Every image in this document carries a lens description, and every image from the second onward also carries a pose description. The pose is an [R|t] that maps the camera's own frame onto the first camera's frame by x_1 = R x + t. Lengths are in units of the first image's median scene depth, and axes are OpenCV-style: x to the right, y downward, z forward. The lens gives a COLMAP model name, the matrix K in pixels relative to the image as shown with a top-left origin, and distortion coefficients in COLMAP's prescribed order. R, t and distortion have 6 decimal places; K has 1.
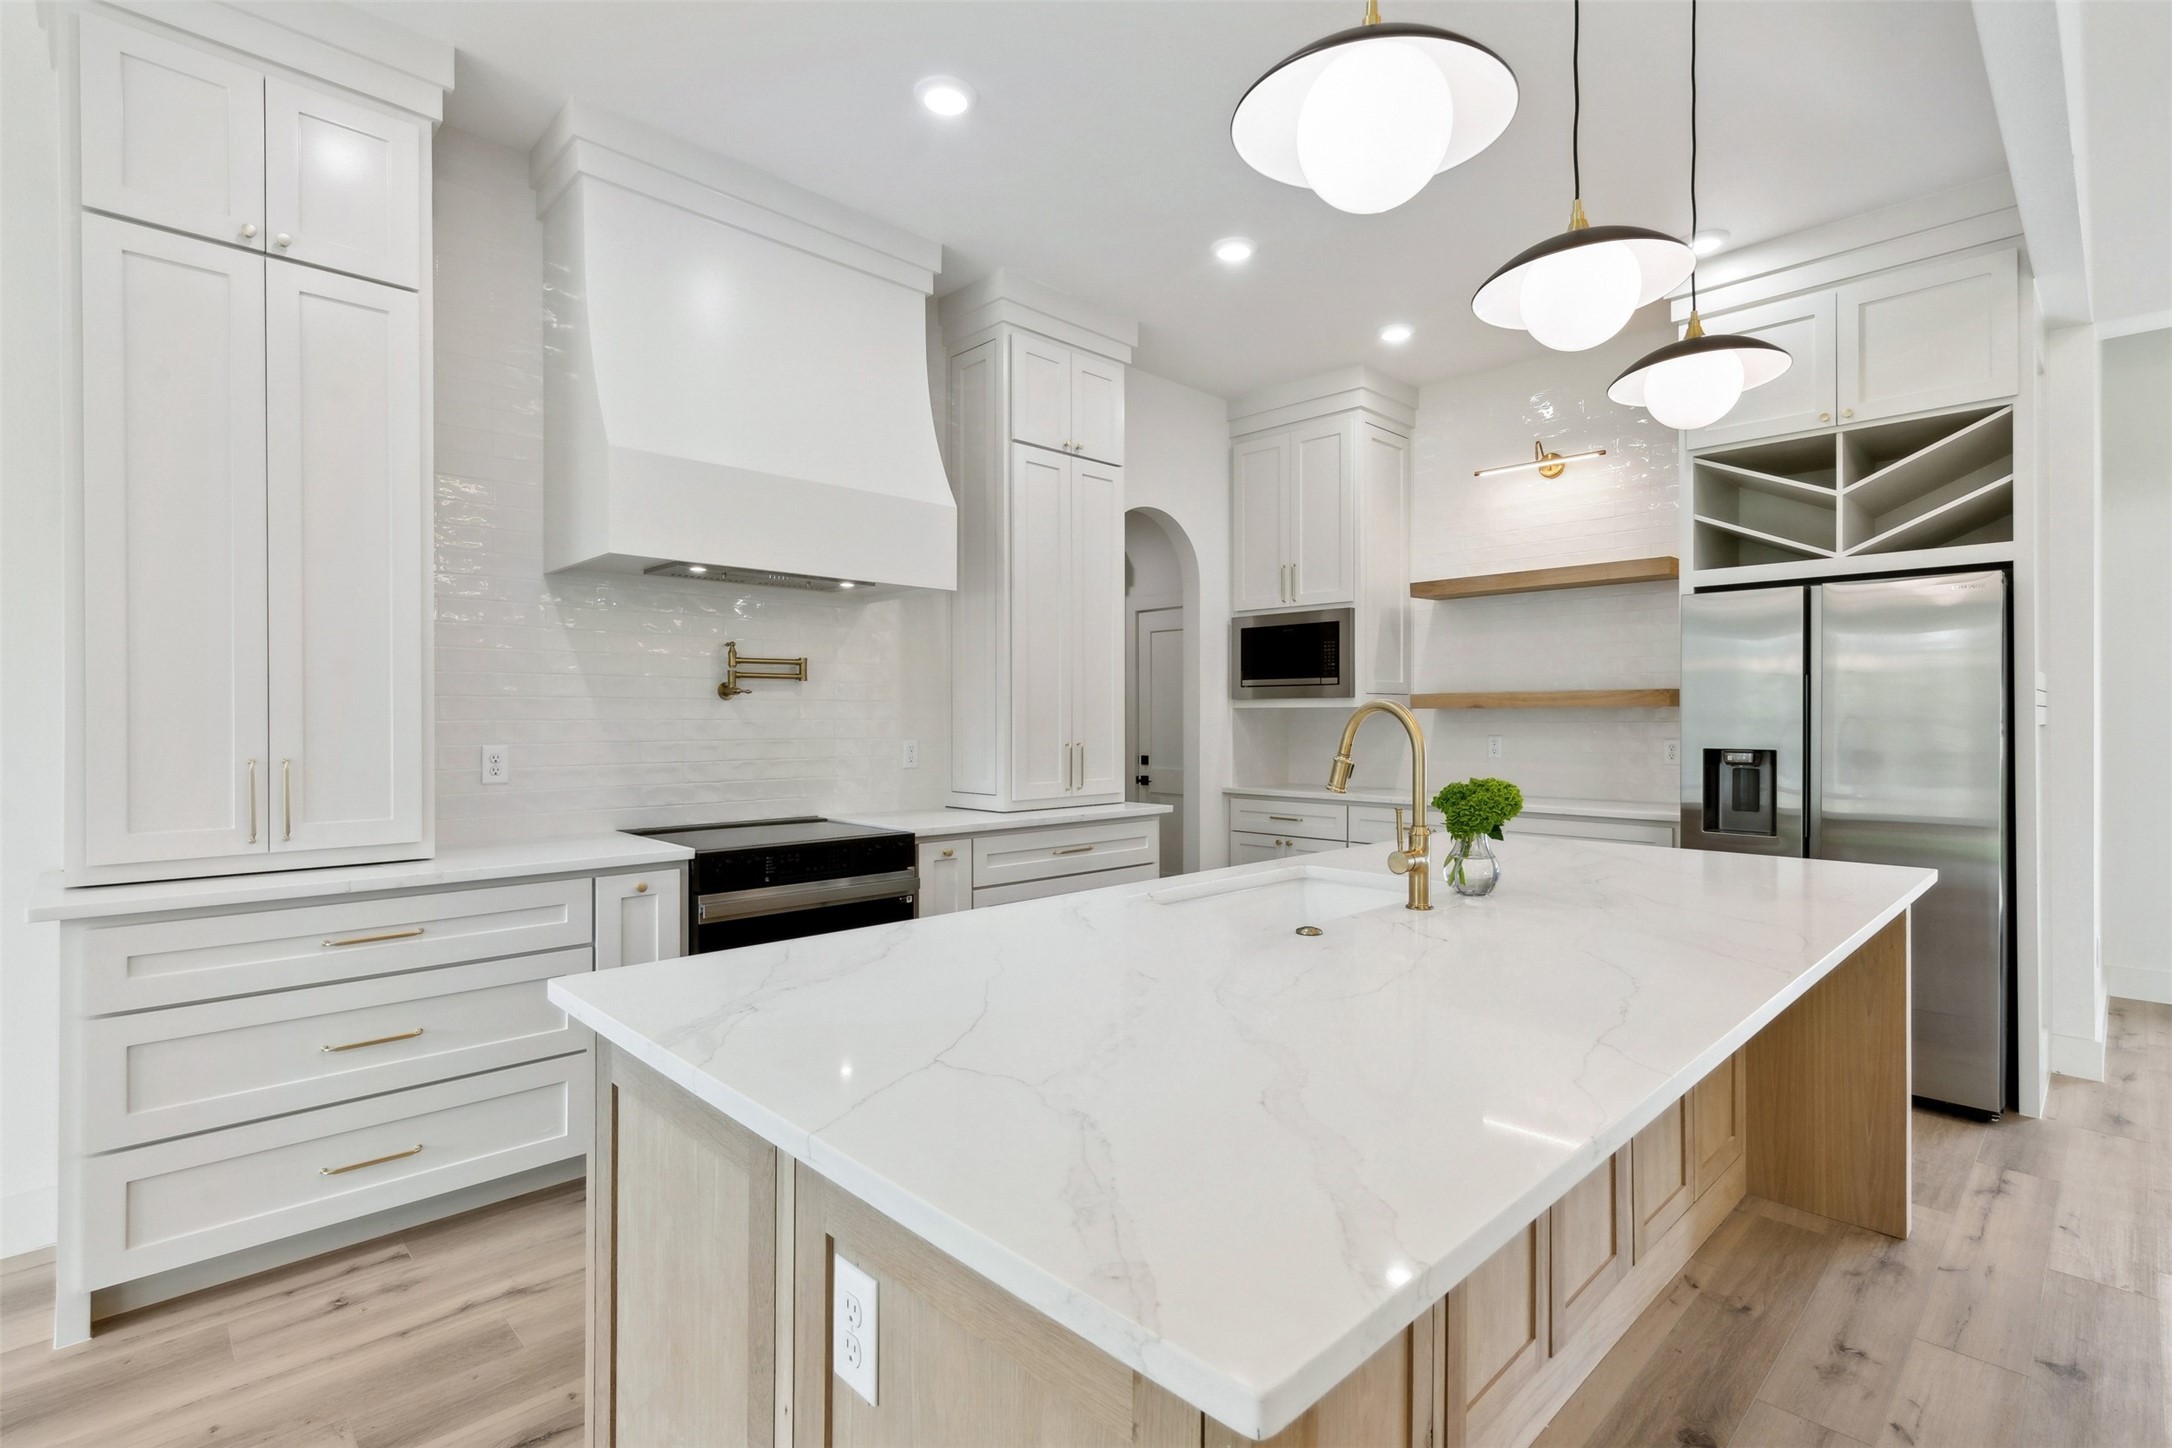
lens RADIAL K [[1015.3, 0, 1077.6], [0, 1015.3, 716.2], [0, 0, 1]] dist [-0.002052, 0.000146]
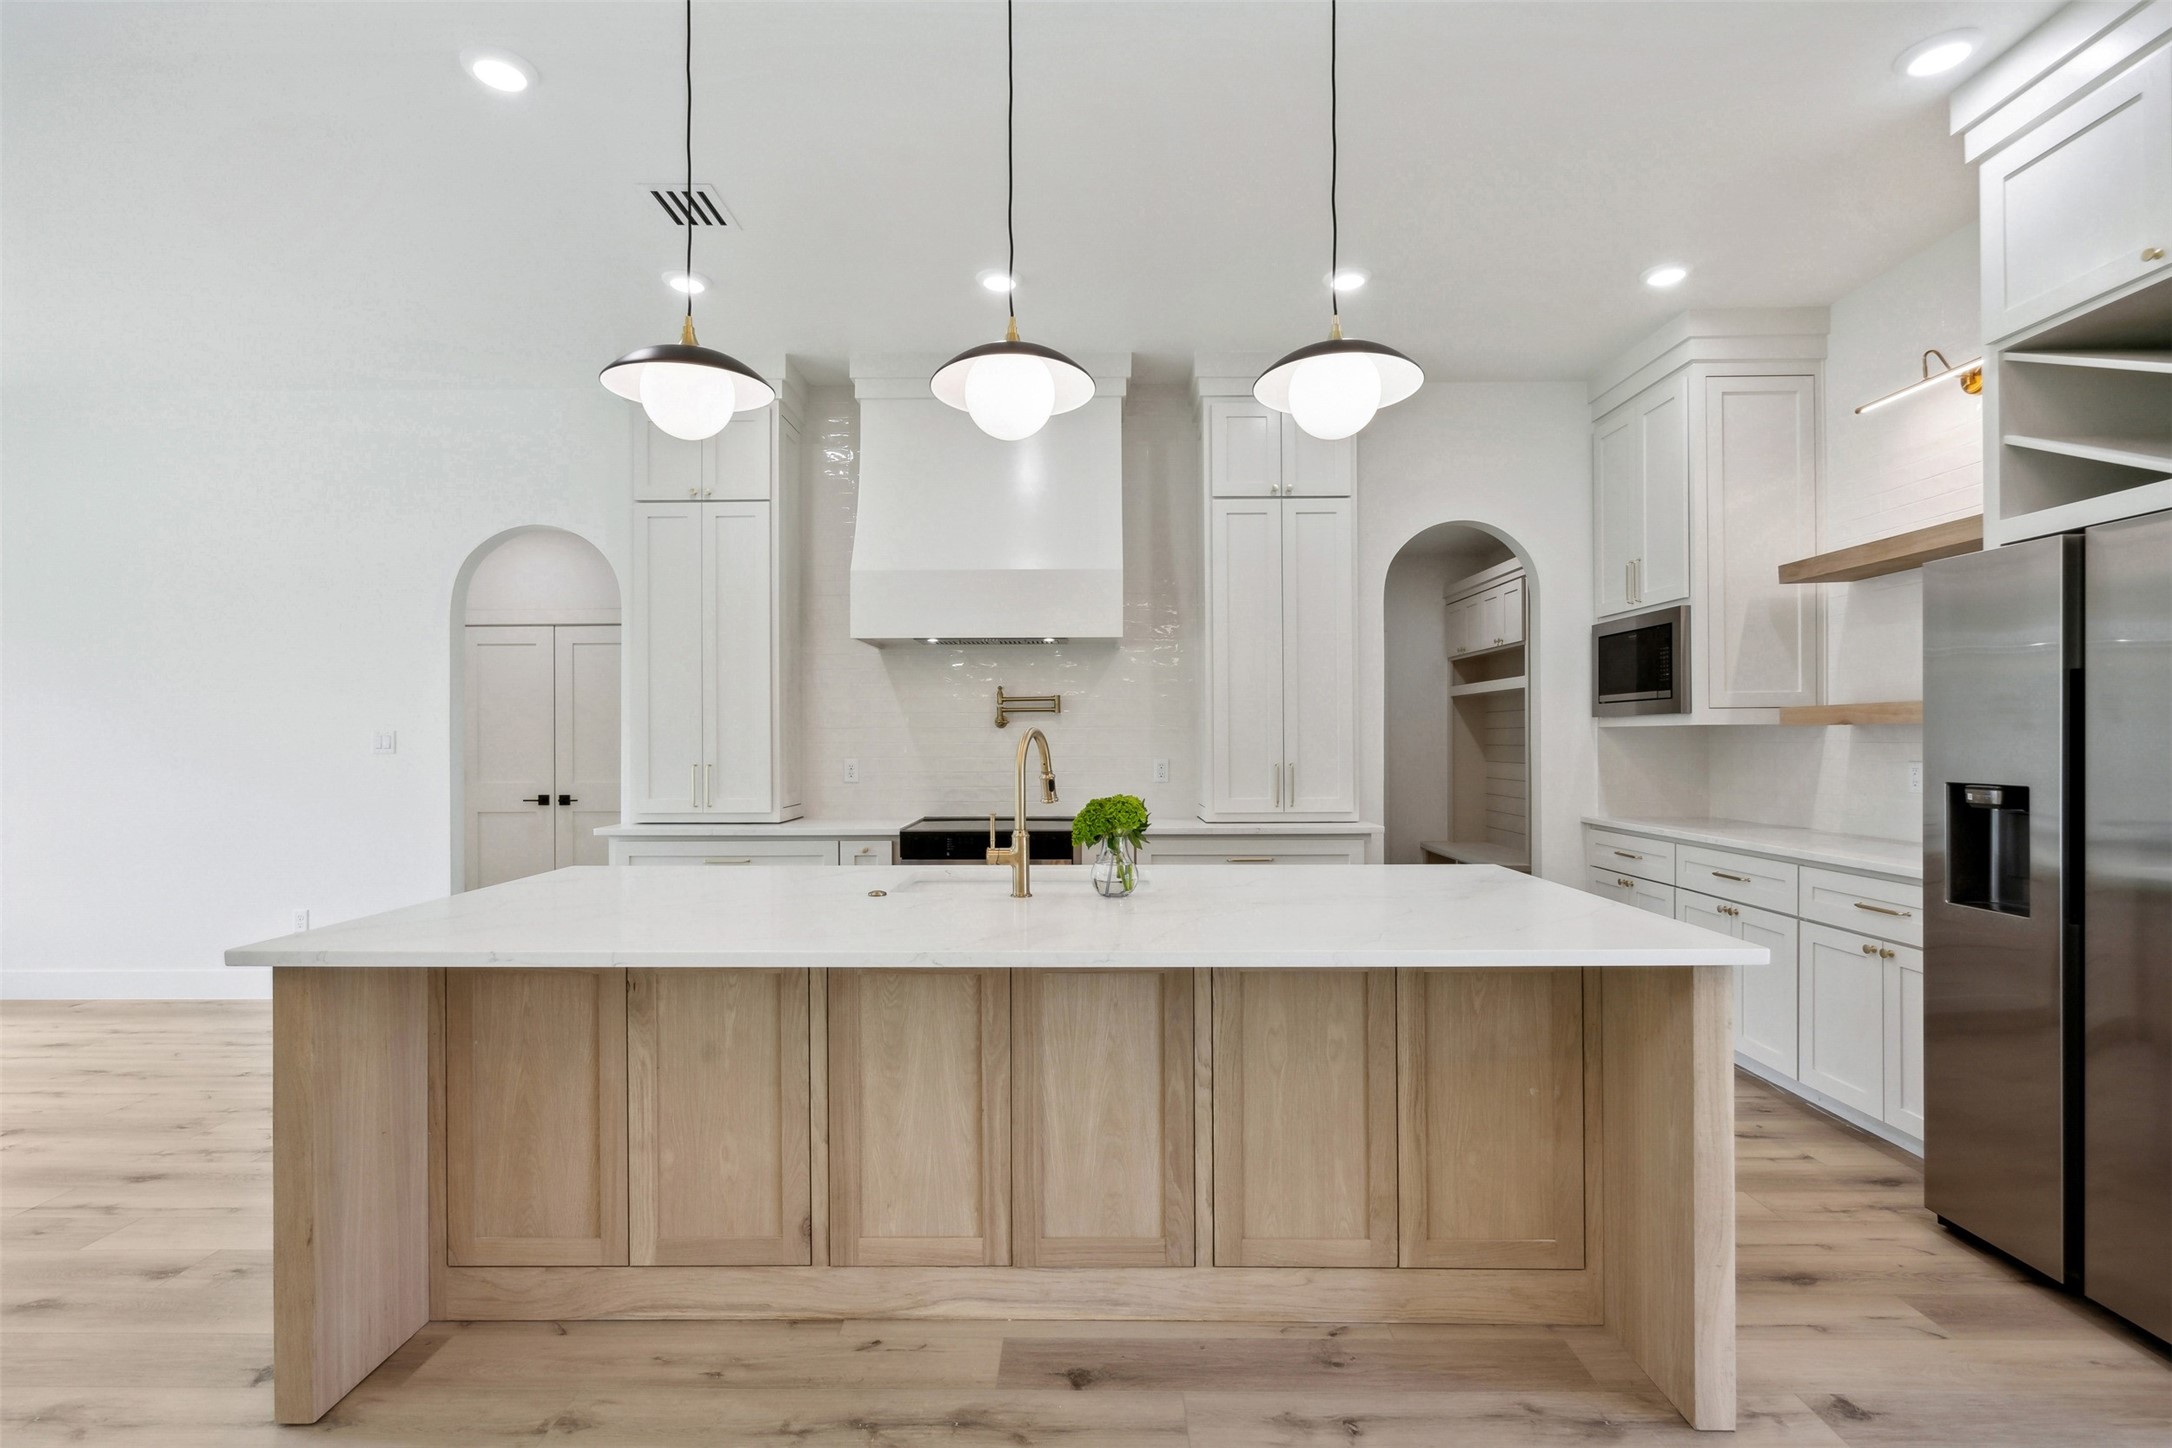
lens RADIAL K [[1008.2, 0, 1076.3], [0, 1008.2, 728.0], [0, 0, 1]] dist [-0.002069, 0.000897]
pose [[0.709844, -0.011500, -0.704265, 0.680549], [0.005764, 0.999928, -0.010518, -0.001084], [0.704335, 0.003407, 0.709860, 0.093036]]
